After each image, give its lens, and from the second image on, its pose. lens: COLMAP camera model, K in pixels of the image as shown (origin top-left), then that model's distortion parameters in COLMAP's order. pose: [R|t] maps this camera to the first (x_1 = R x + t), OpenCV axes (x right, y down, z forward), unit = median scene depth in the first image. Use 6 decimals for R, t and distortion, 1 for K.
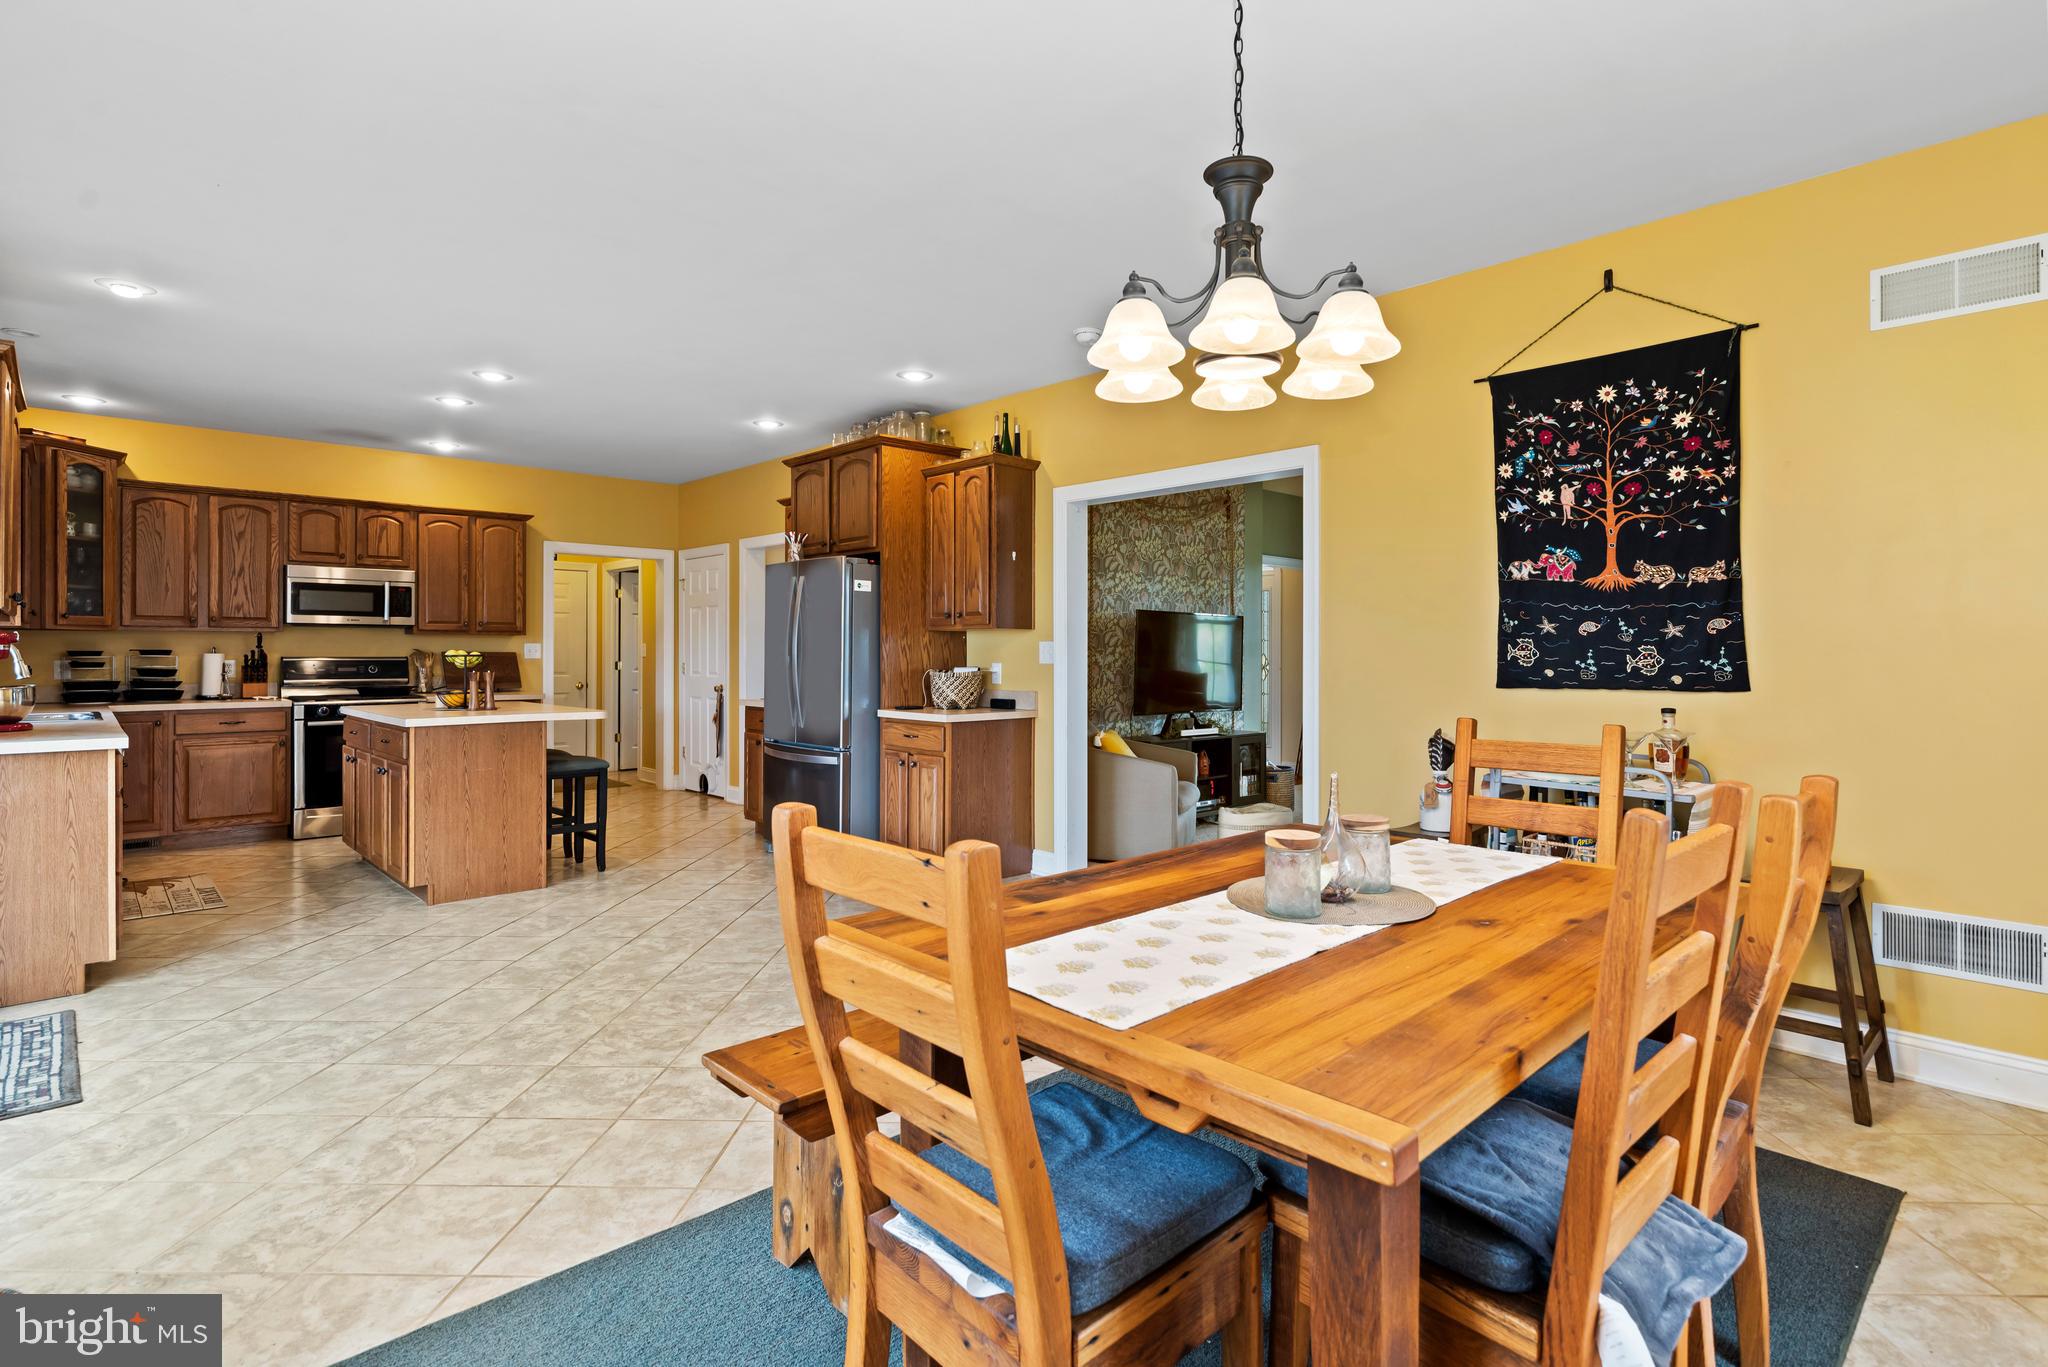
lens RADIAL K [[1009.4, 0, 1073.6], [0, 1009.4, 654.4], [0, 0, 1]] dist [-0.004237, 0.002305]
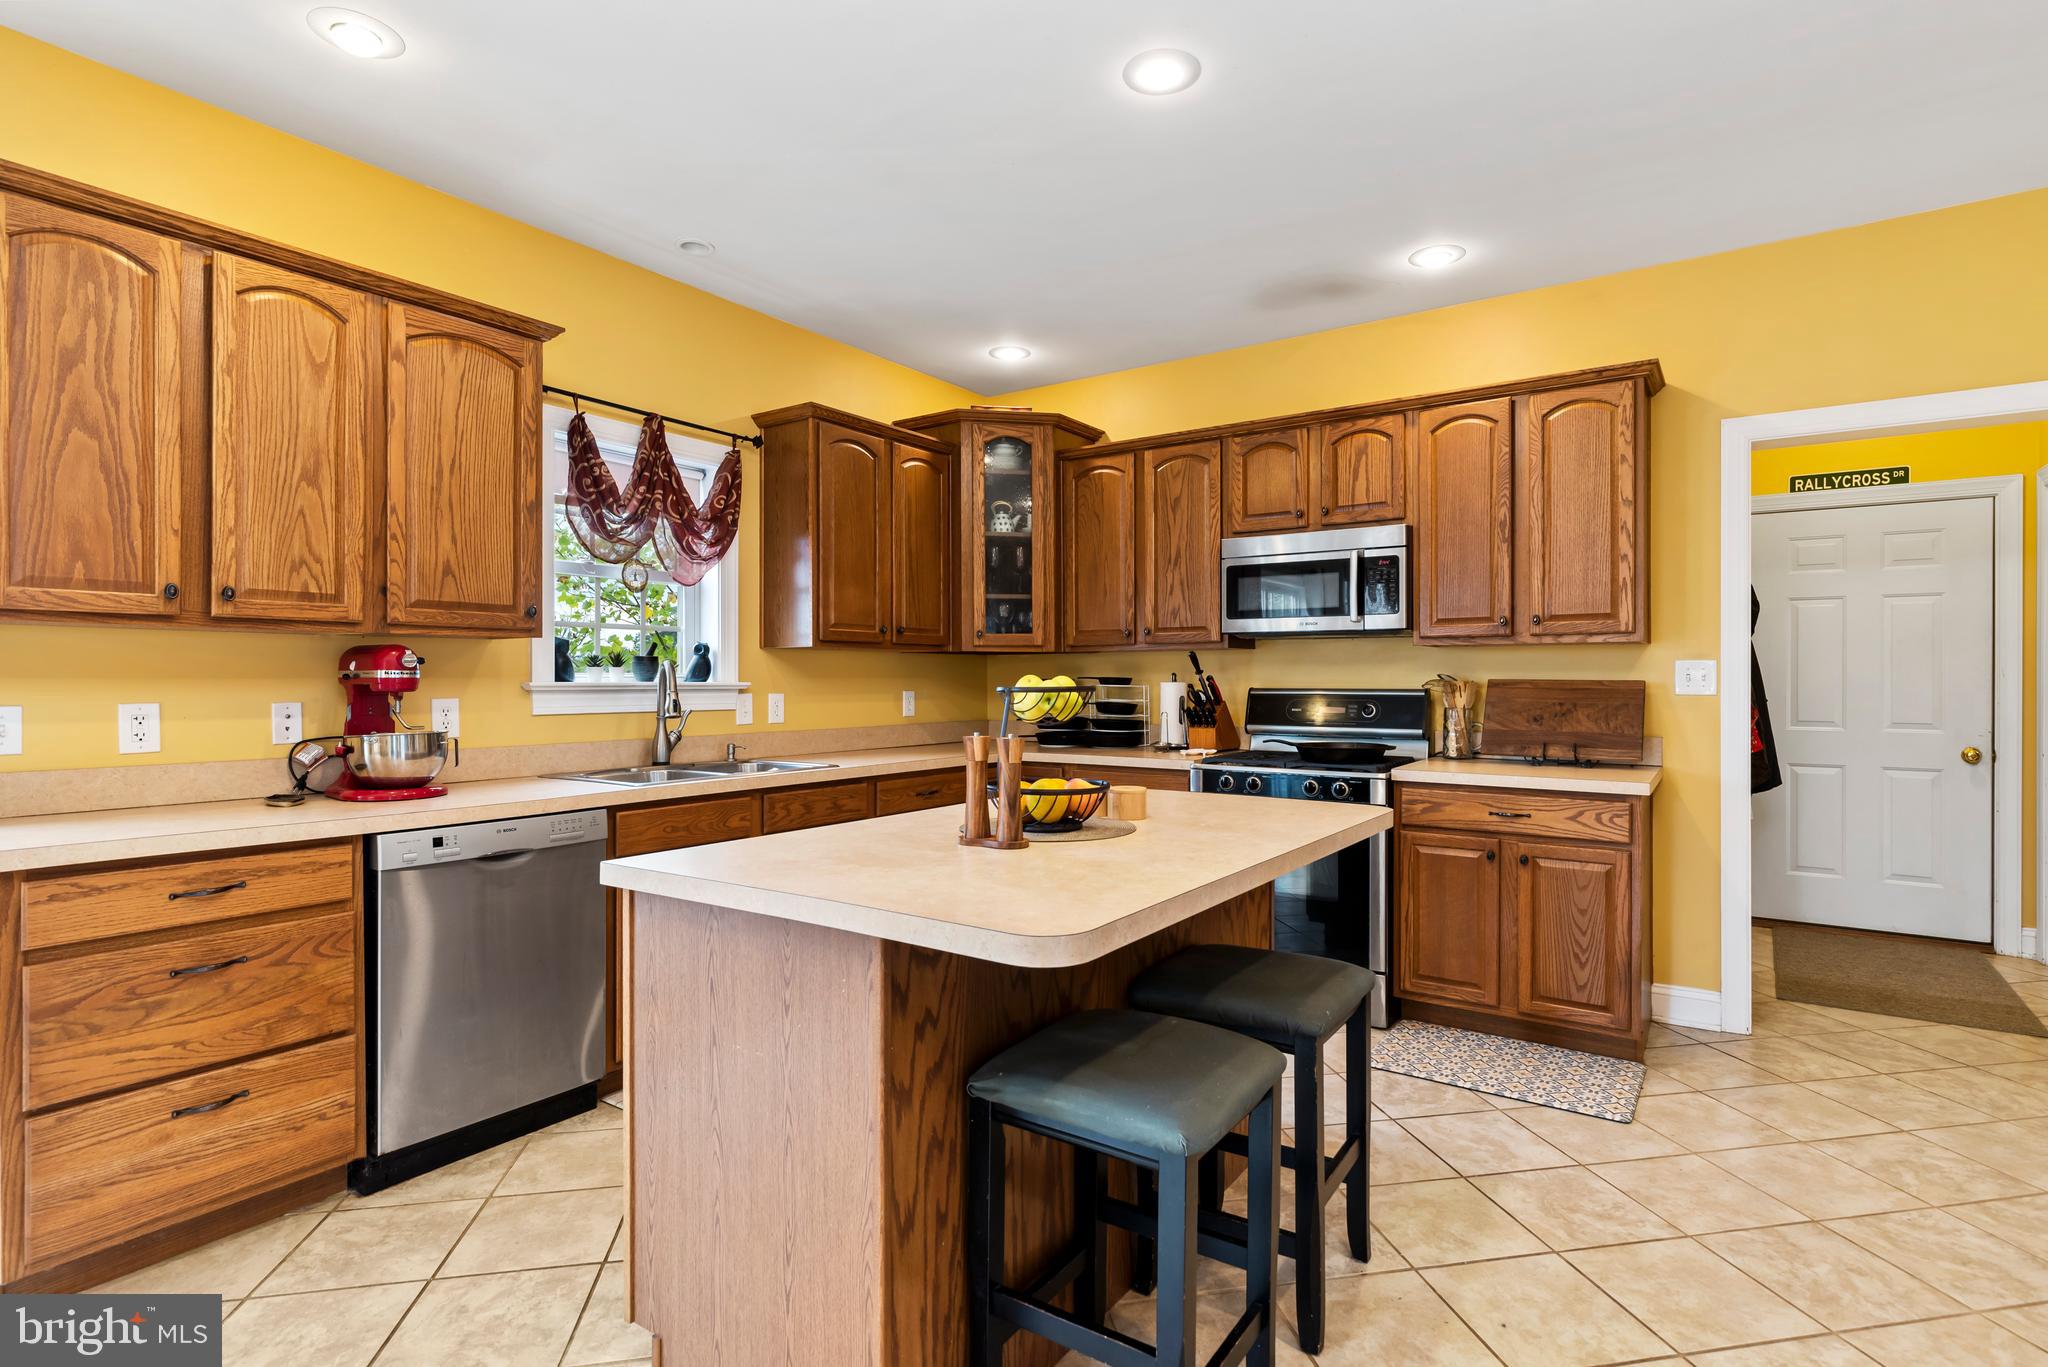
lens RADIAL K [[1009.4, 0, 1024.3], [0, 1009.4, 680.2], [0, 0, 1]] dist [-0.004237, 0.002305]
pose [[0.177518, 0.000242, -0.984117, -0.206966], [0.000121, 1.000000, 0.000268, -0.002941], [0.984117, -0.000167, 0.177518, 0.832427]]
